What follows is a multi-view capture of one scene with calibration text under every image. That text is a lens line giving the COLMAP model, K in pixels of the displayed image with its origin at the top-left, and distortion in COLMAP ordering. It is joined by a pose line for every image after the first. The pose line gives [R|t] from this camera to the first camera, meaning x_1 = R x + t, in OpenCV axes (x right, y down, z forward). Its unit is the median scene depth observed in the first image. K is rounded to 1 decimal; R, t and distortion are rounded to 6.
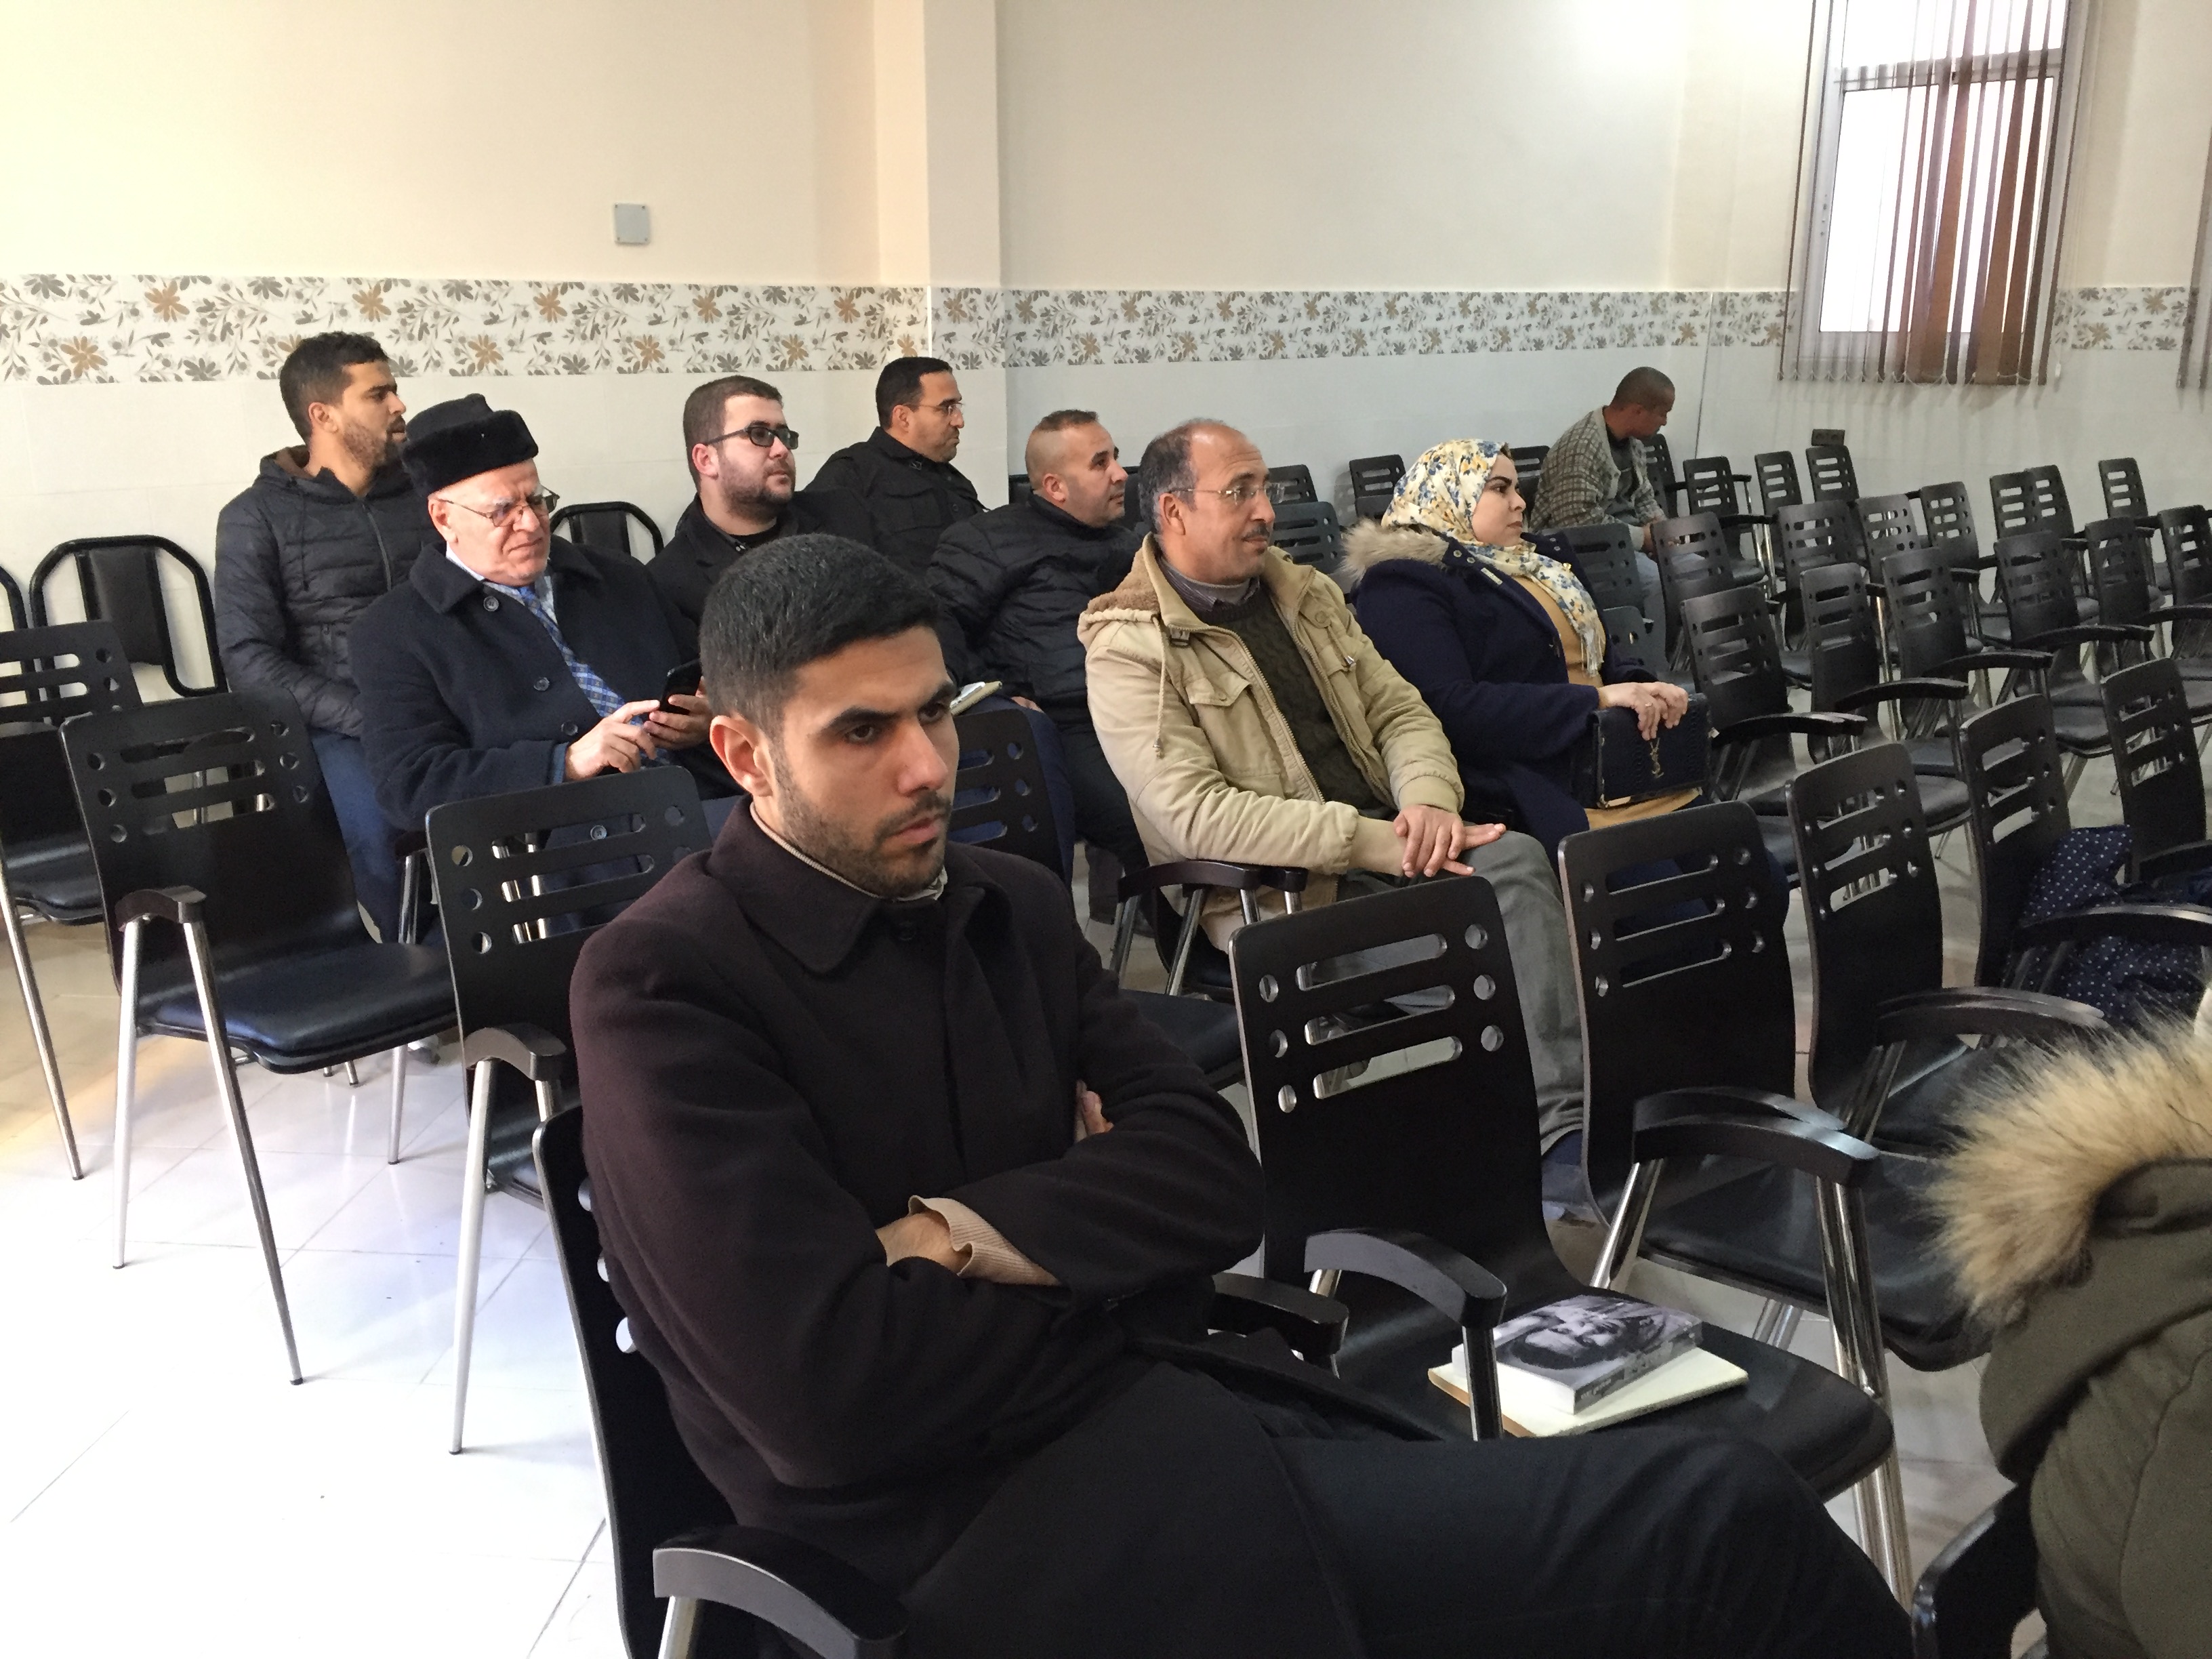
lens RADIAL K [[1825.8, 0, 1100.5], [0, 1825.8, 833.3], [0, 0, 1]] dist [0.034471, -0.081533]
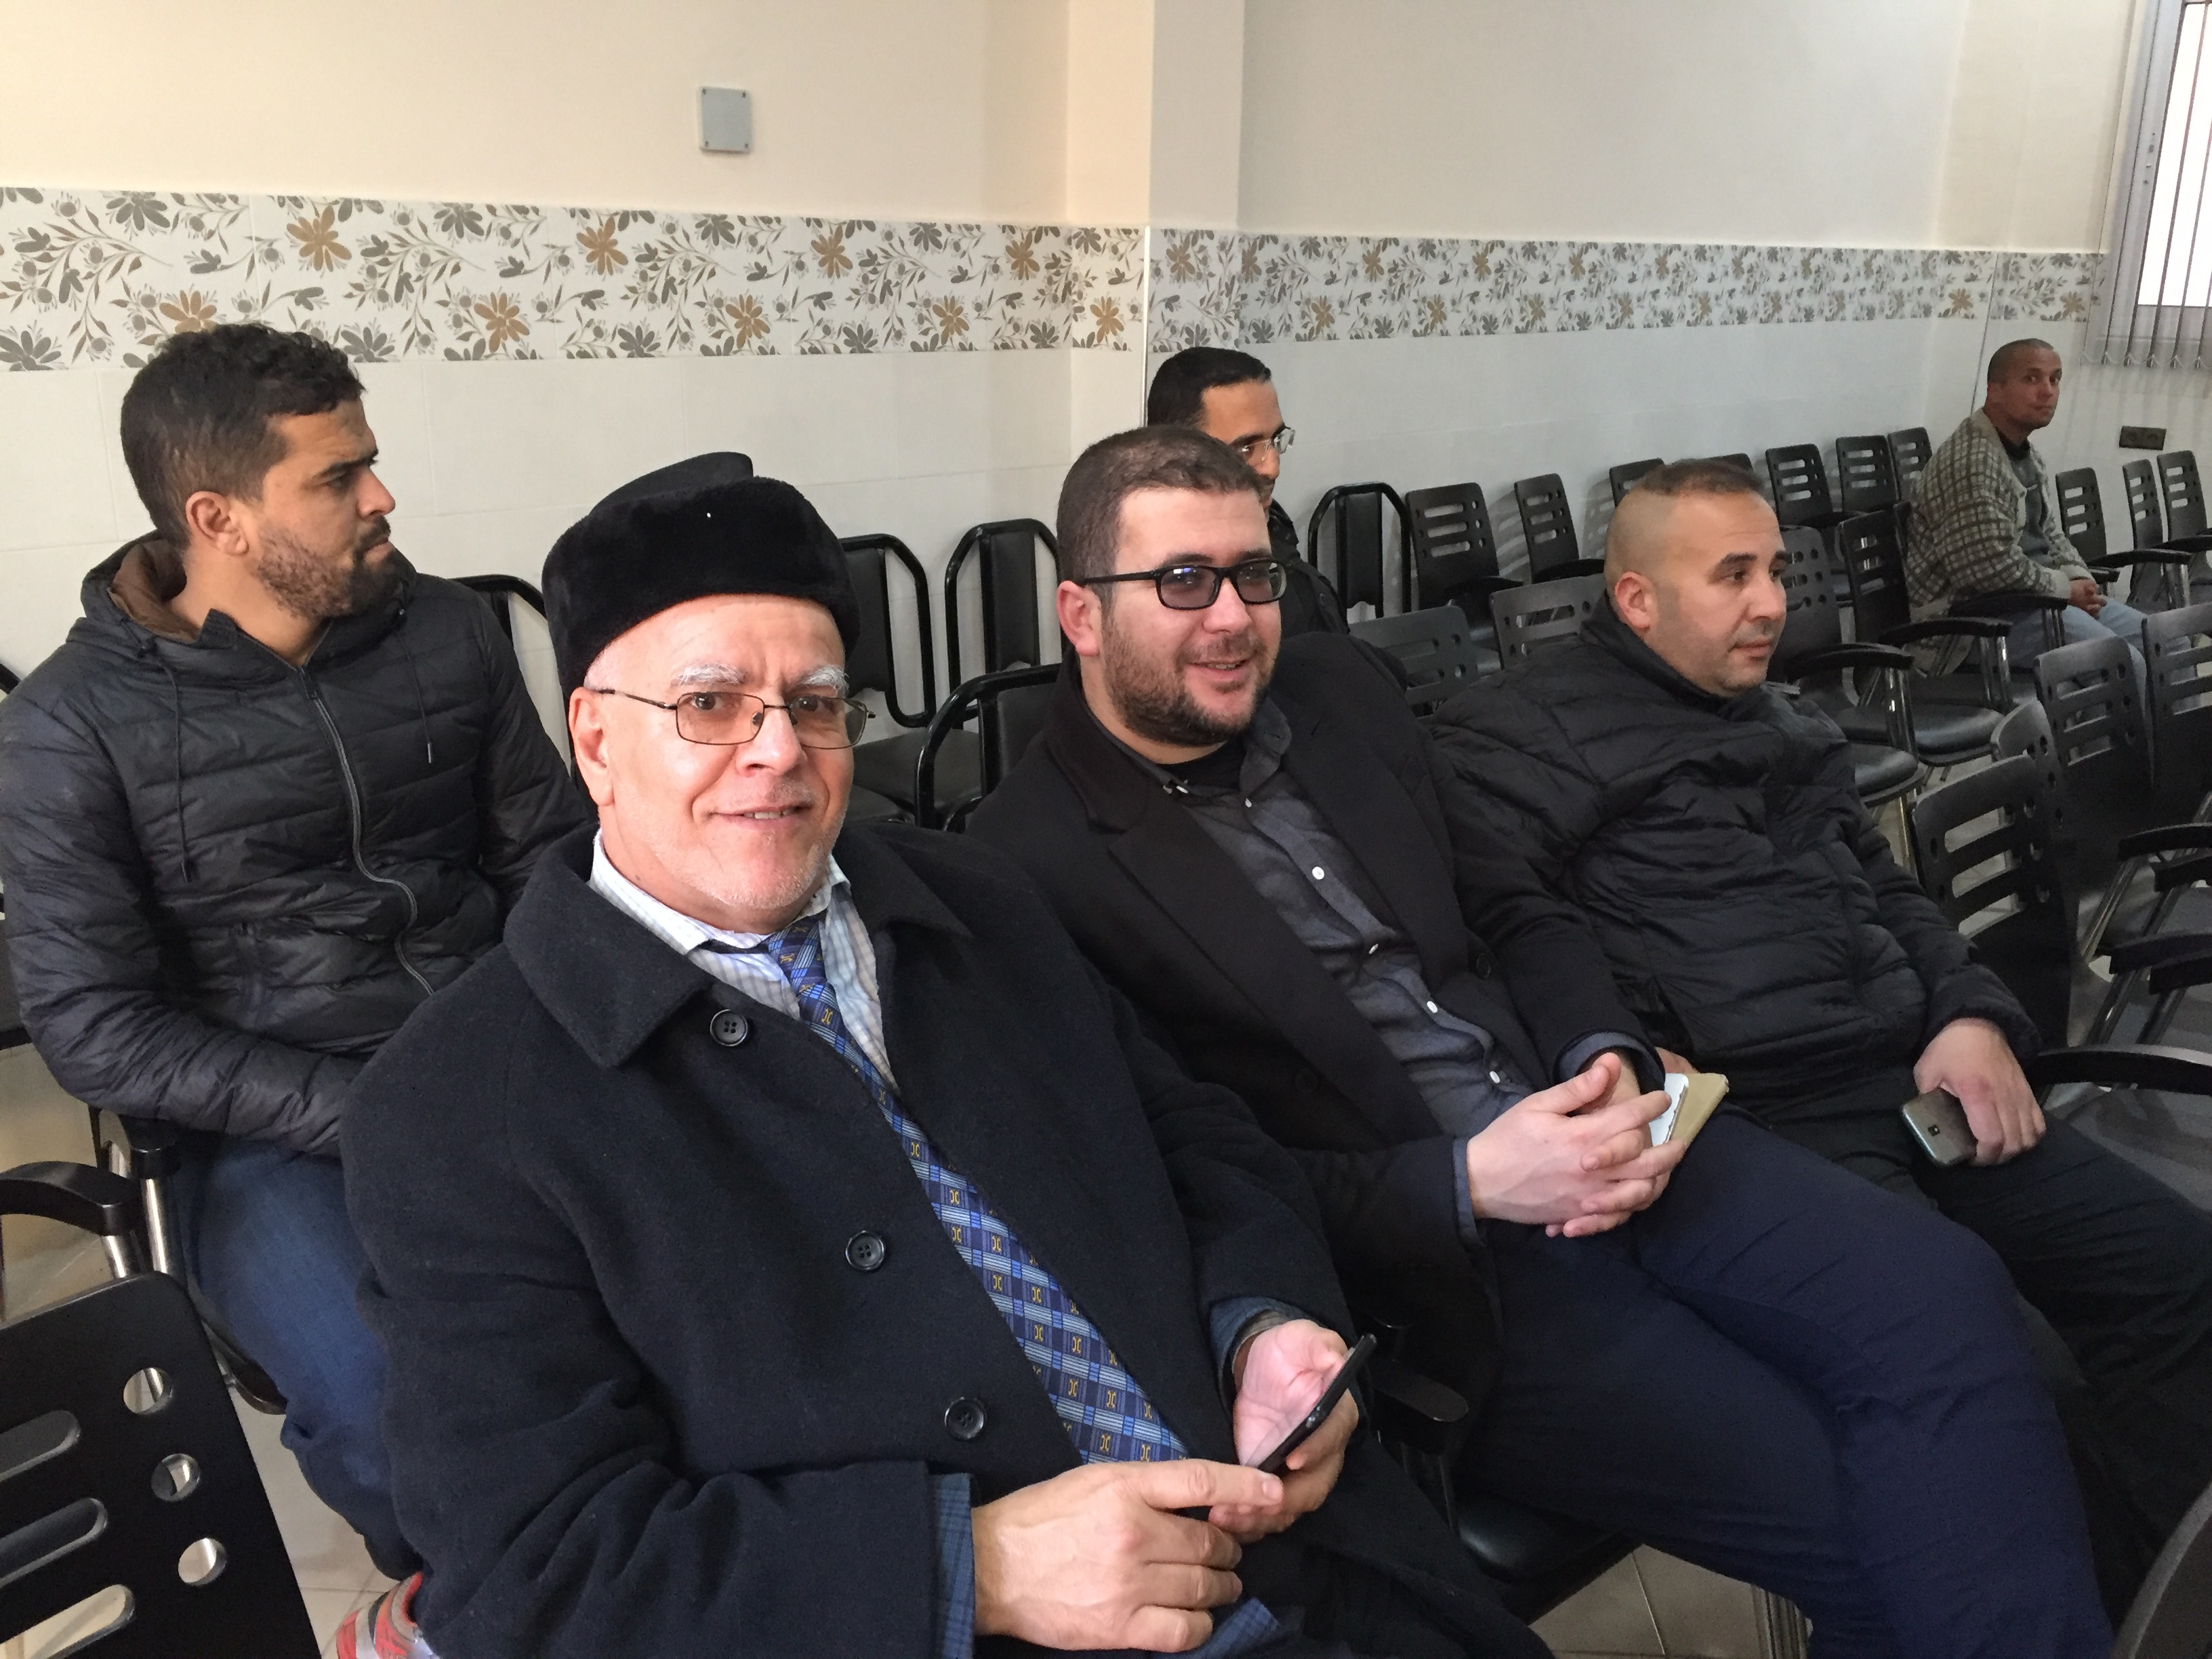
lens RADIAL K [[1825.8, 0, 1072.2], [0, 1825.8, 789.9], [0, 0, 1]] dist [0.034471, -0.081533]
pose [[0.999175, 0.003940, 0.040409, -0.164688], [-0.004159, 0.999977, 0.005345, -0.106800], [-0.040387, -0.005509, 0.999169, 0.367231]]
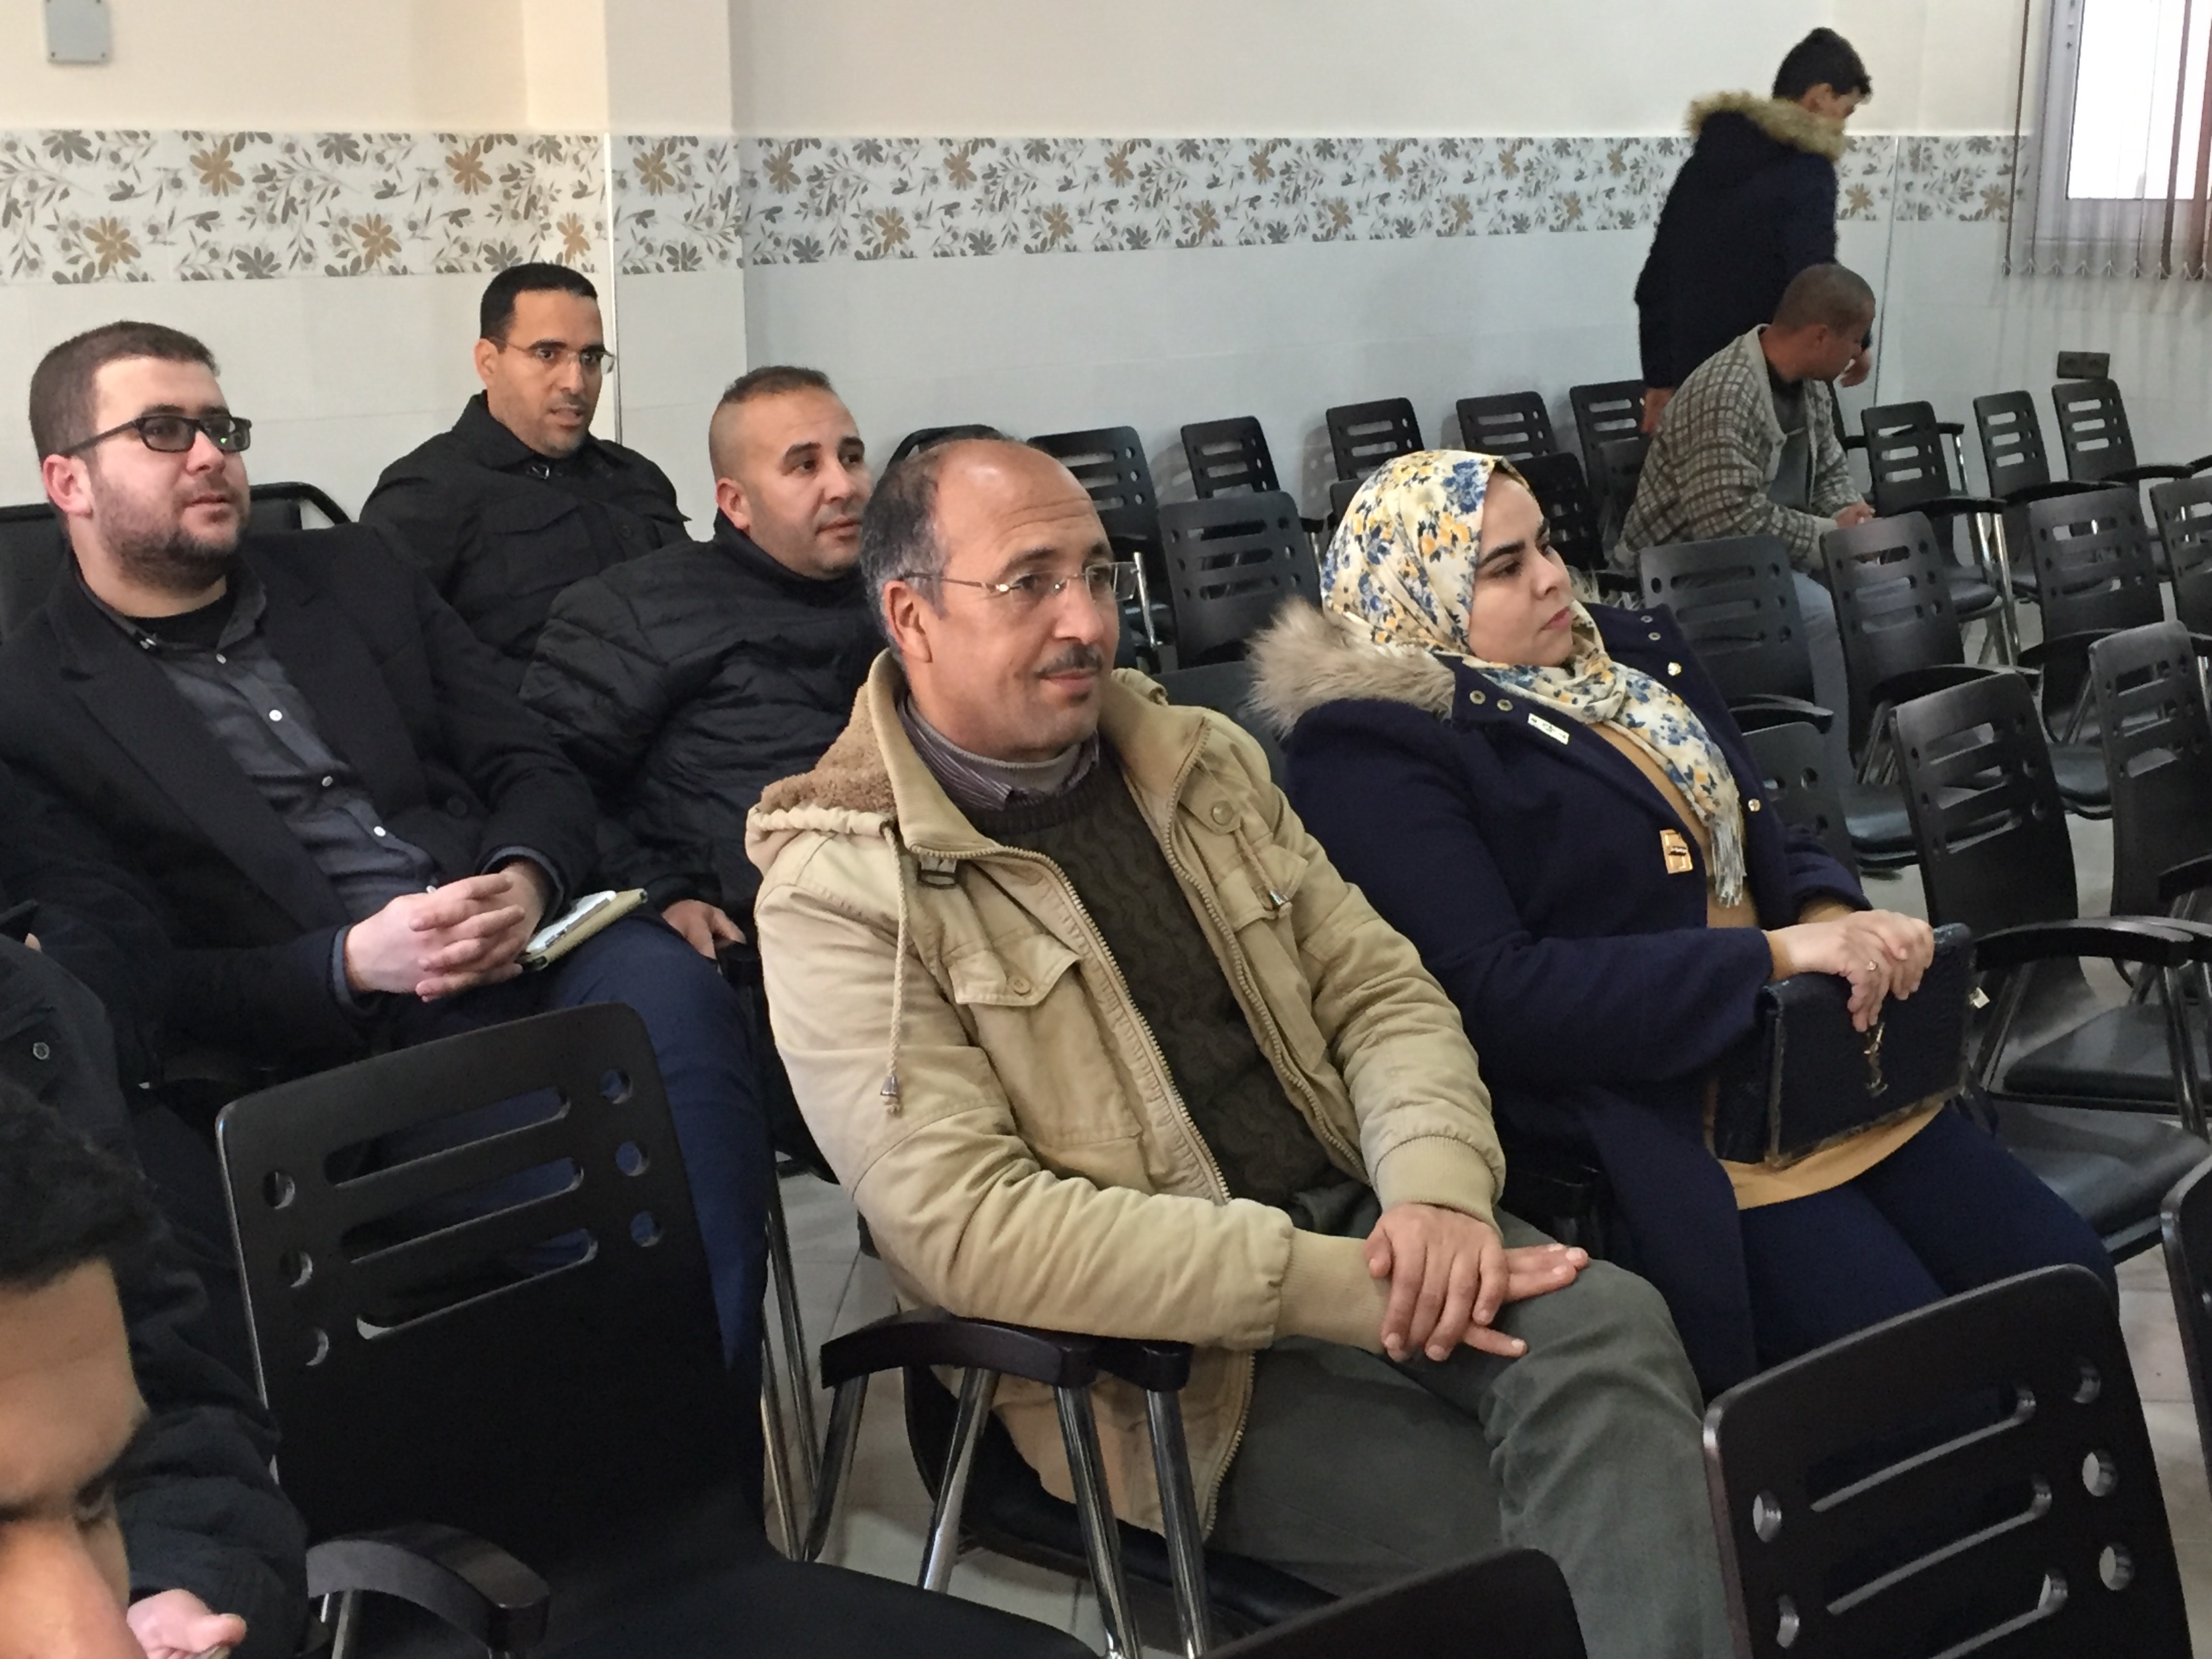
lens RADIAL K [[2713.3, 0, 1111.6], [0, 2713.3, 829.3], [0, 0, 1]] dist [0.017084, 0.000000]
pose [[0.998962, -0.009248, 0.044613, 0.031220], [0.010629, 0.999468, -0.030826, -0.050383], [-0.044304, 0.031268, 0.998529, 0.136452]]
